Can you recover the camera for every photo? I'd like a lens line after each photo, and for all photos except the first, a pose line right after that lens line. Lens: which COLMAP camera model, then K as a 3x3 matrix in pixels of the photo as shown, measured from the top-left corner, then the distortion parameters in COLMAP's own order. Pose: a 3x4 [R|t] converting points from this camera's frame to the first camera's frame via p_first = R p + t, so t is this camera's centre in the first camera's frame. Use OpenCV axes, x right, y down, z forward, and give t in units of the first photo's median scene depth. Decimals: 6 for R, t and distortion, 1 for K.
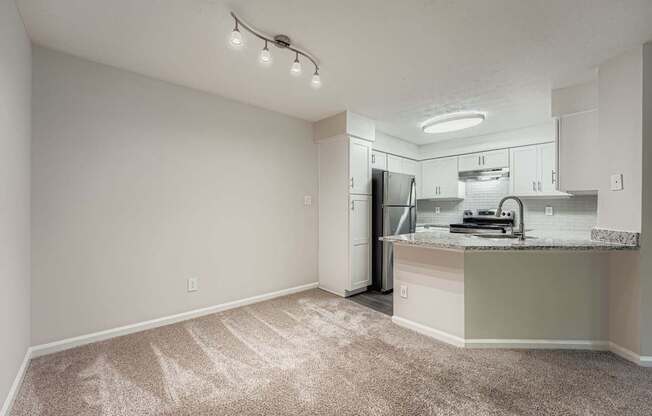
lens RADIAL K [[265.6, 0, 323.2], [0, 265.6, 210.6], [0, 0, 1]] dist [-0.012558, -0.000558]
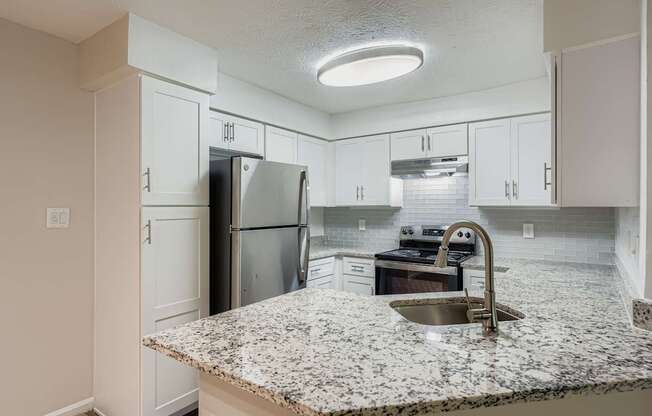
lens RADIAL K [[357.6, 0, 326.6], [0, 357.6, 208.3], [0, 0, 1]] dist [0.002504, 0.000458]
pose [[0.974611, -0.003380, 0.223881, 0.222178], [0.004666, 0.999976, -0.005215, -0.044982], [-0.223858, 0.006127, 0.974603, 0.299346]]
